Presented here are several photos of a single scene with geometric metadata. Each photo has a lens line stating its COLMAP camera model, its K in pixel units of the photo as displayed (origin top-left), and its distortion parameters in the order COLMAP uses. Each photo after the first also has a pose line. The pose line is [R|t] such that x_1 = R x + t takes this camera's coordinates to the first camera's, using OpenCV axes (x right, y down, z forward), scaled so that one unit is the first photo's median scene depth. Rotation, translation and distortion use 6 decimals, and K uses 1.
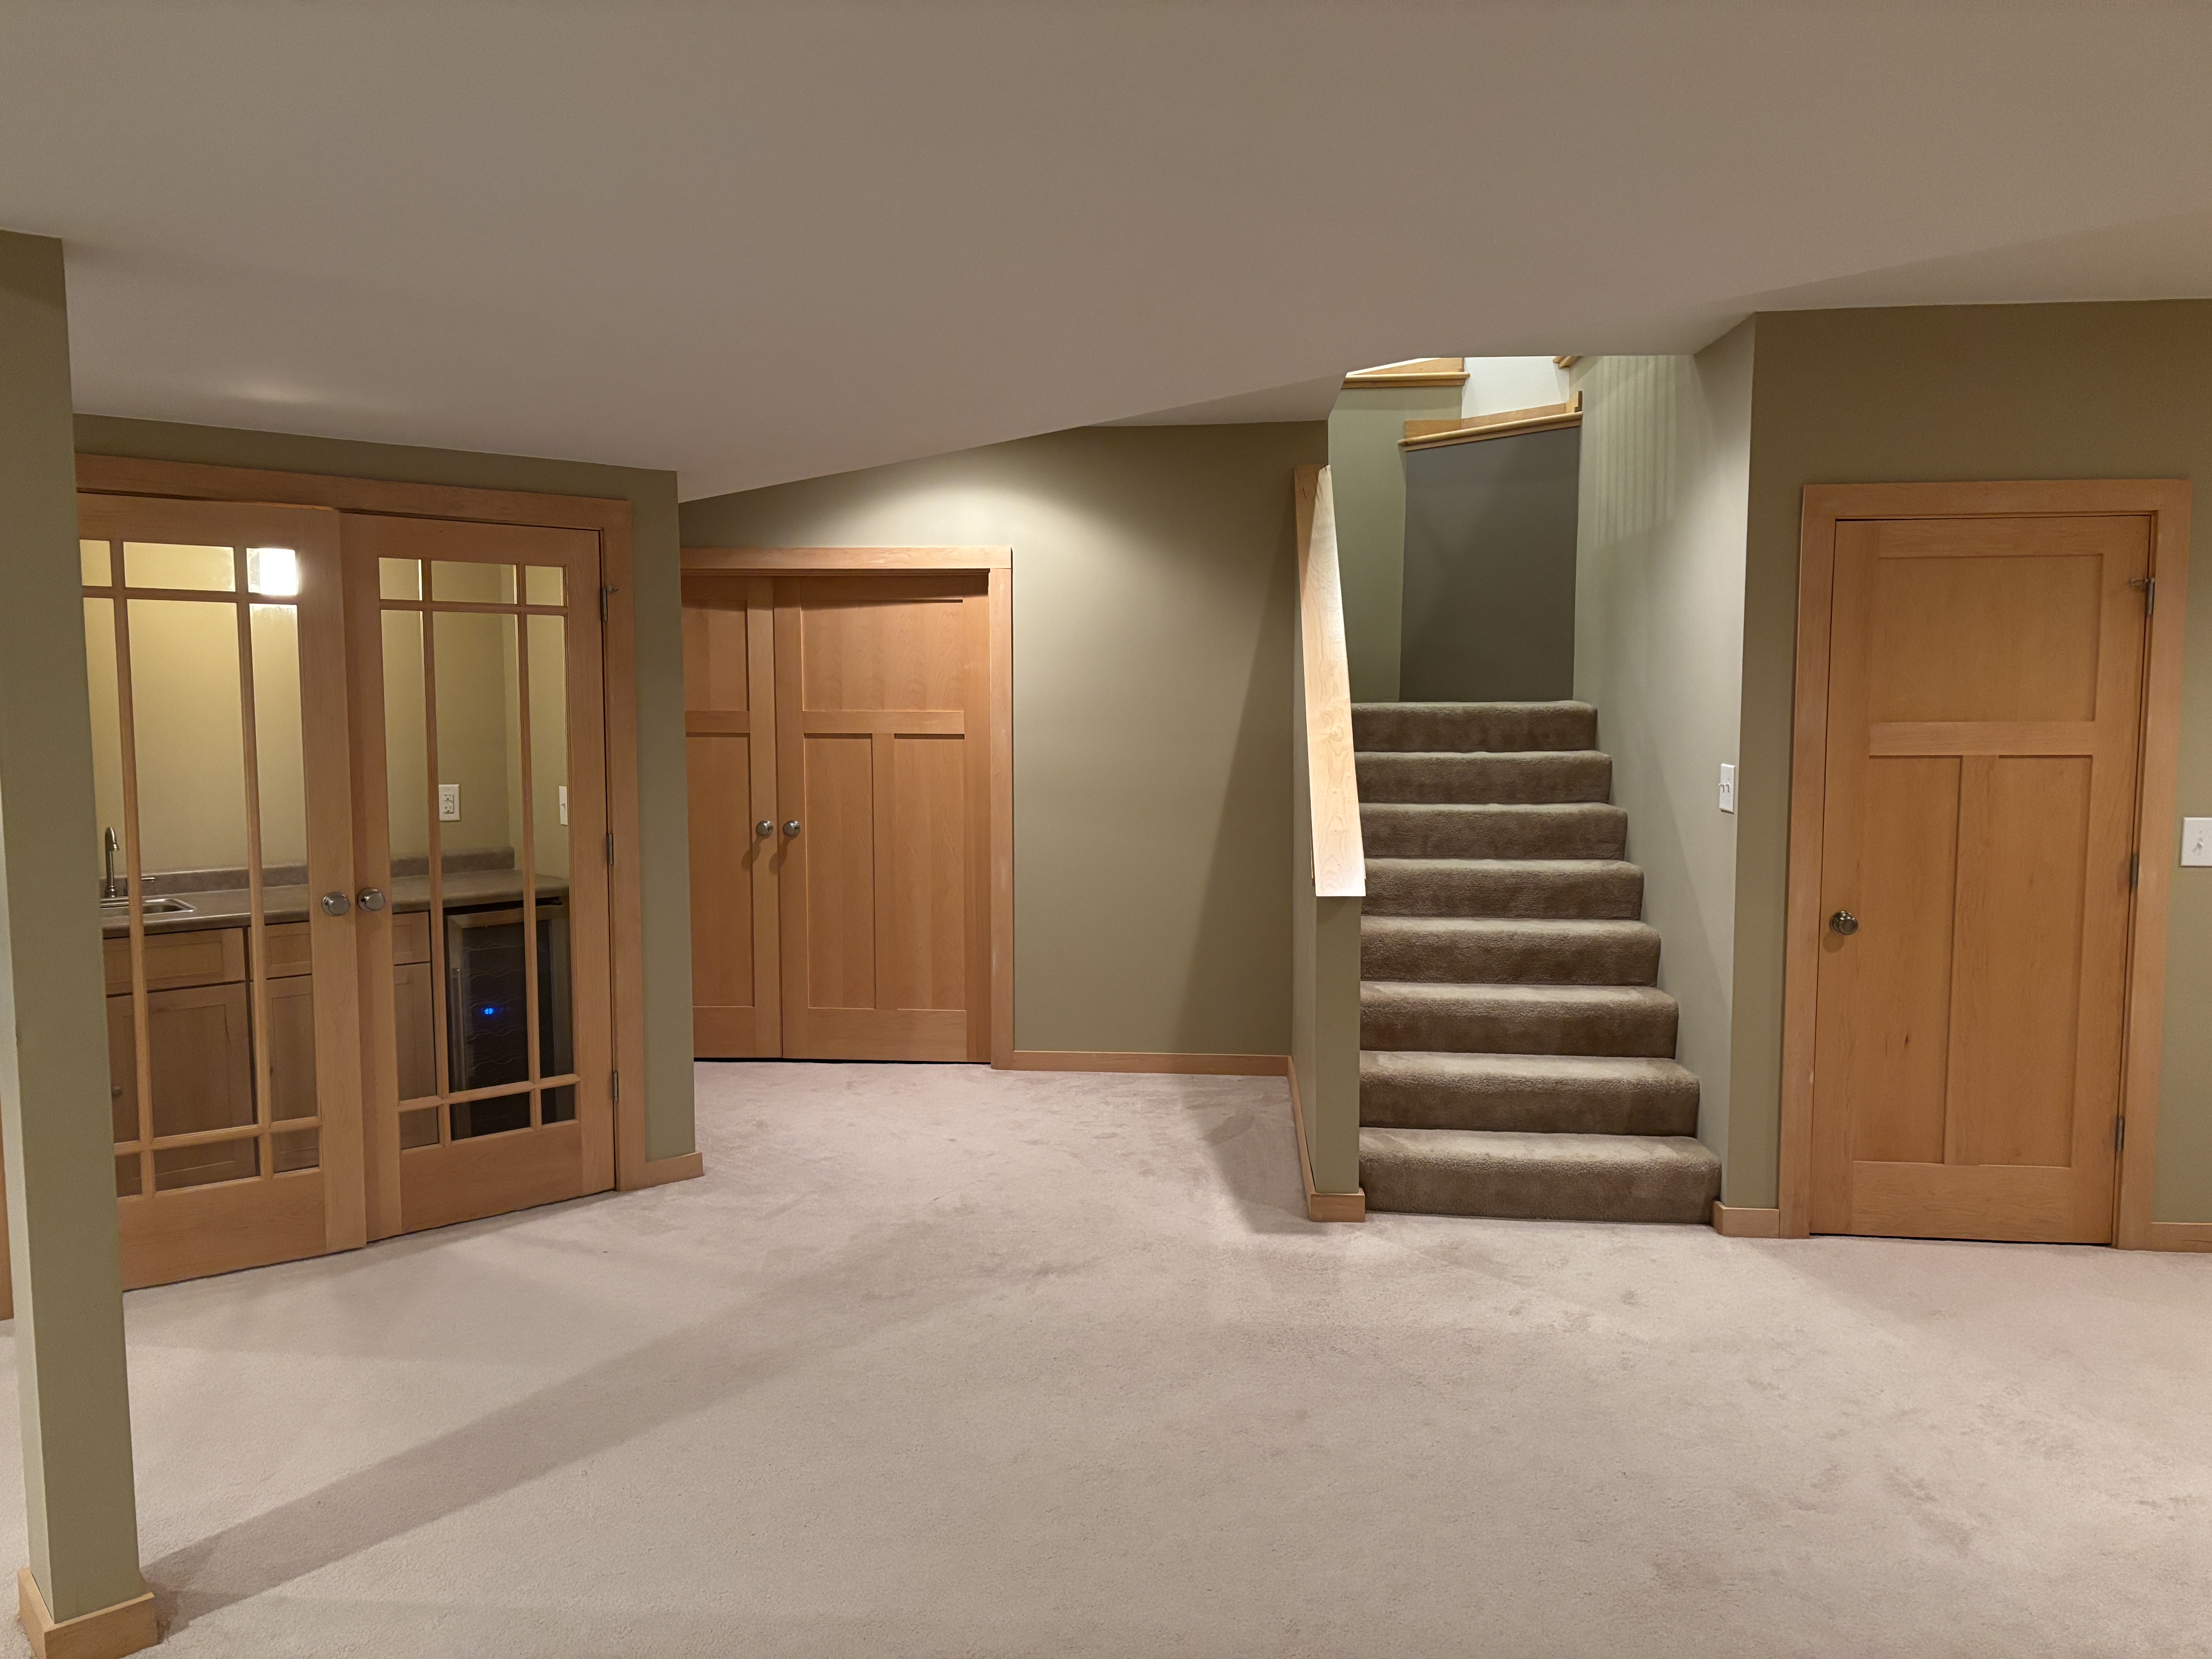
lens RADIAL K [[1648.3, 0, 1124.4], [0, 1648.3, 823.3], [0, 0, 1]] dist [0.065595, -0.039086]
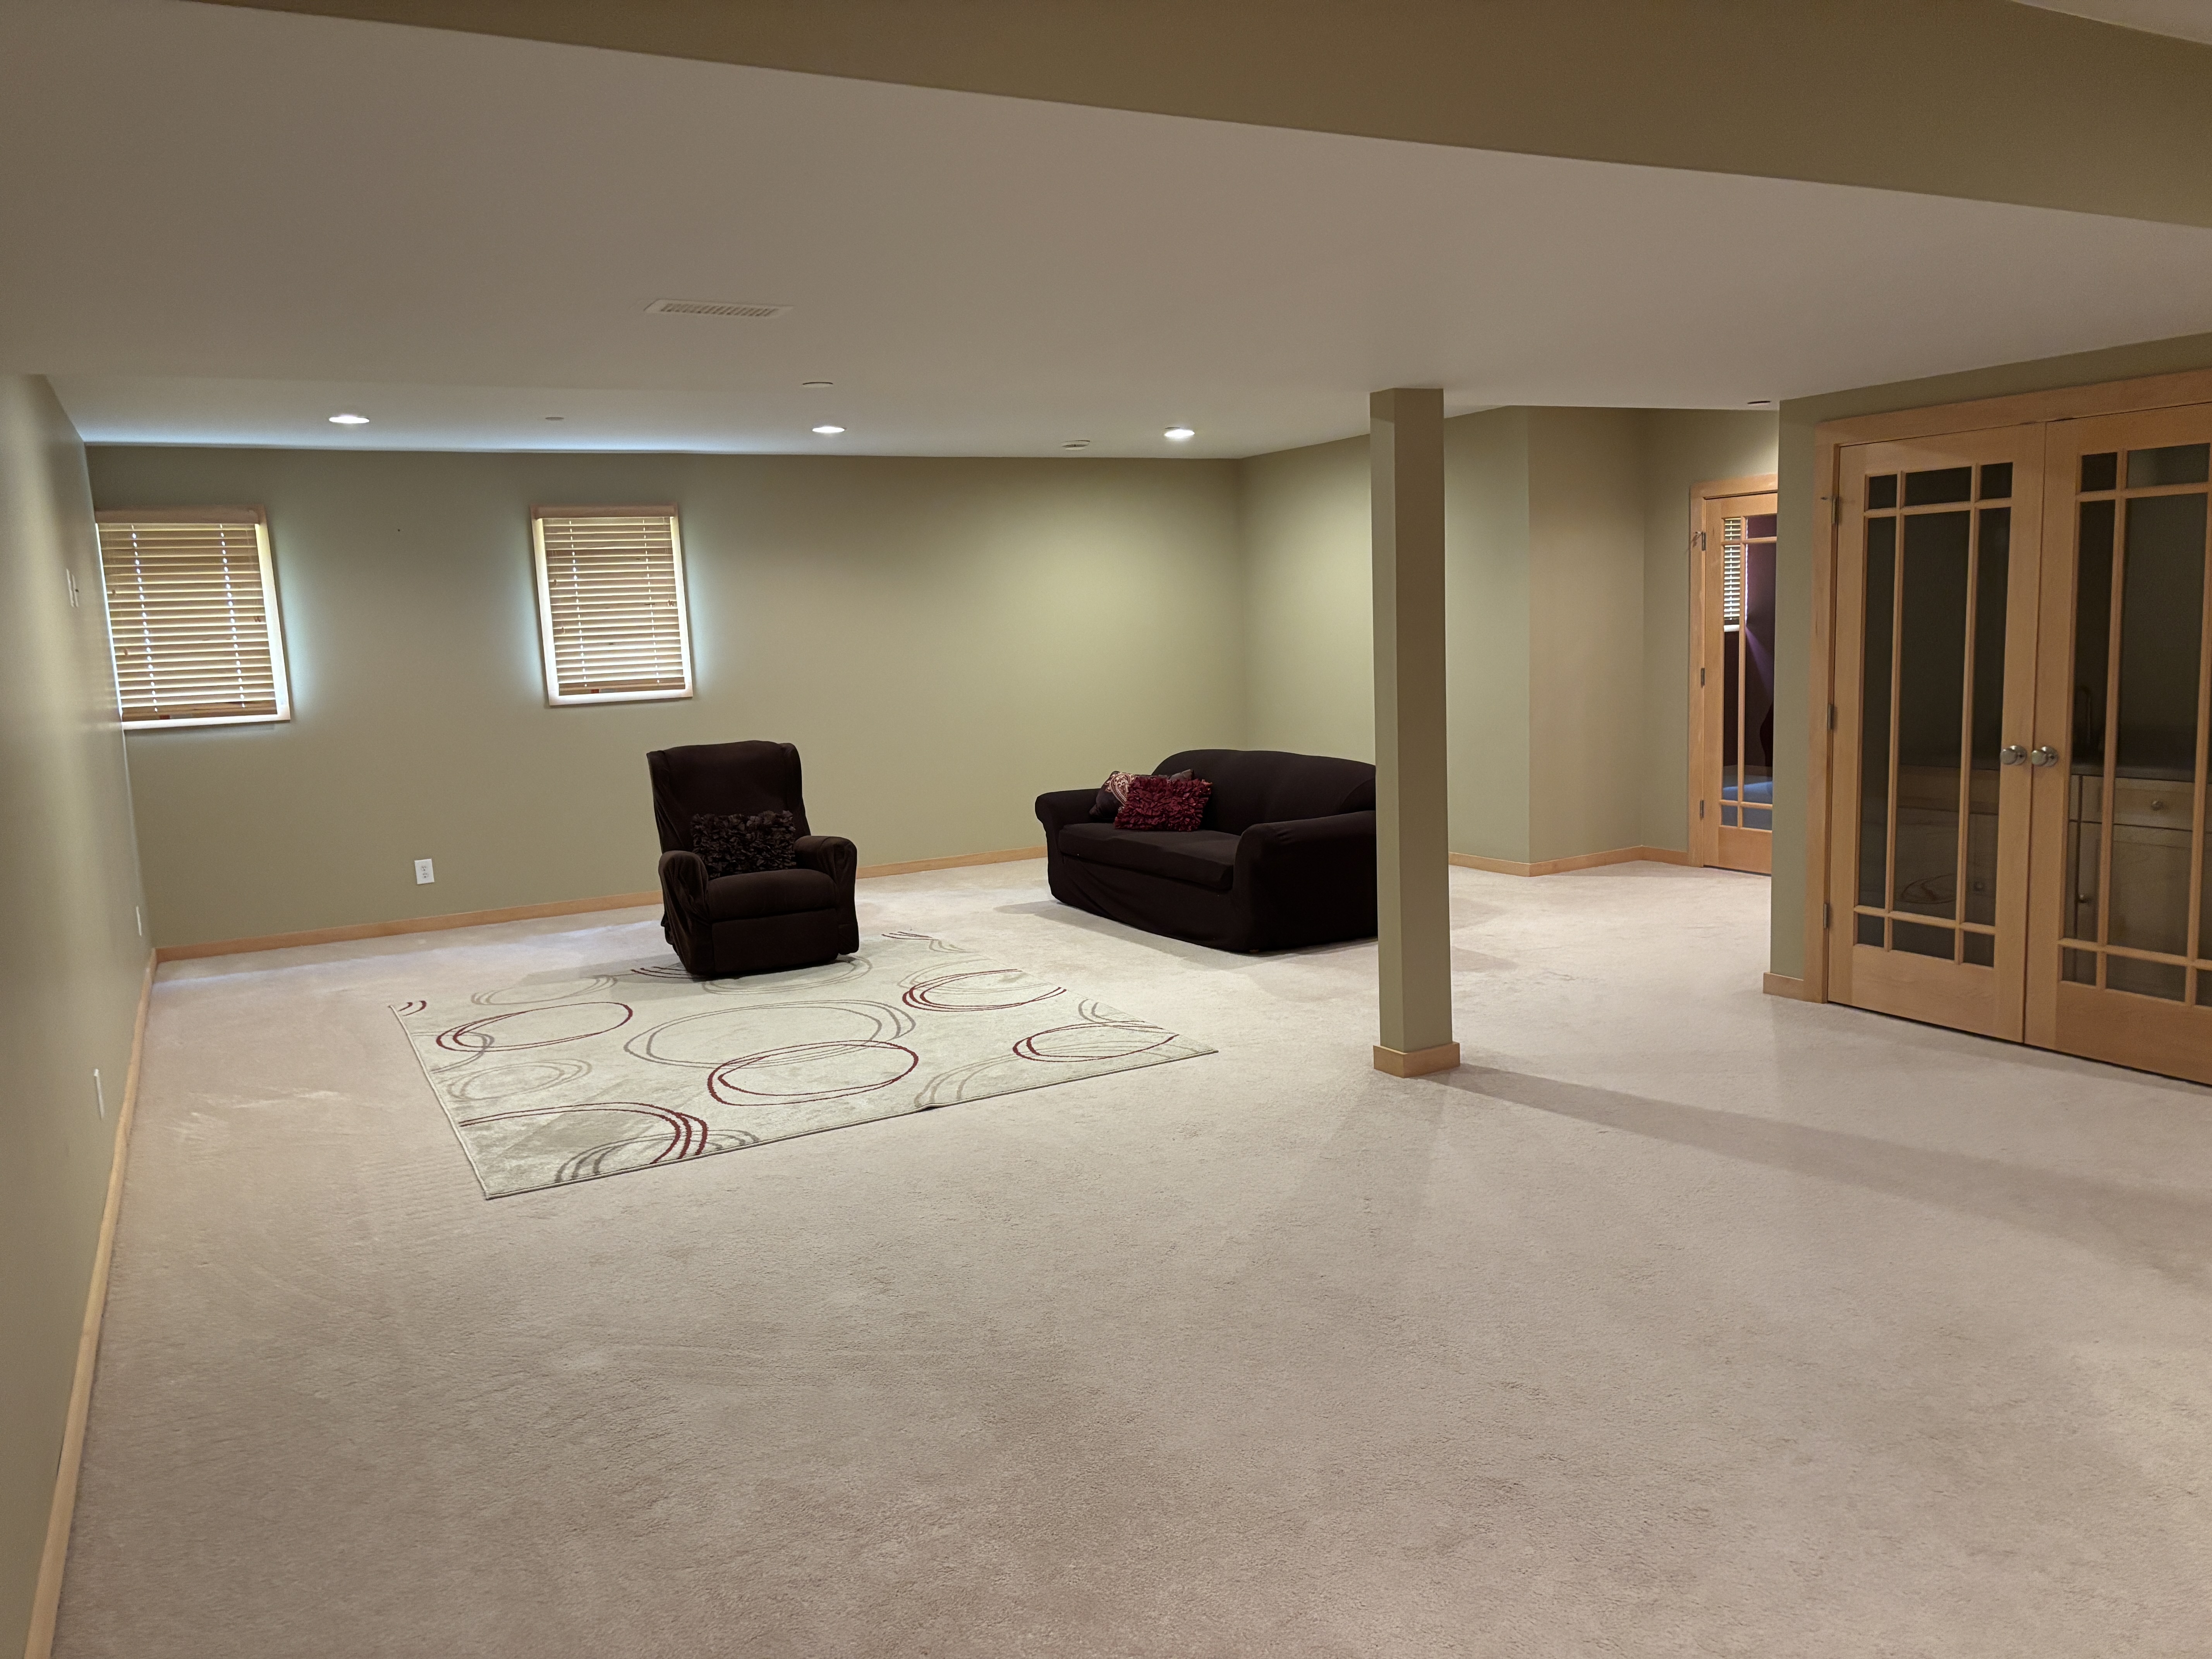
lens RADIAL K [[1648.3, 0, 1124.4], [0, 1648.3, 823.3], [0, 0, 1]] dist [0.065595, -0.039086]
pose [[-0.179958, 0.139187, -0.973777, 0.851993], [-0.031842, 0.988596, 0.147190, -0.064904], [0.983159, 0.057495, -0.173473, 0.602630]]
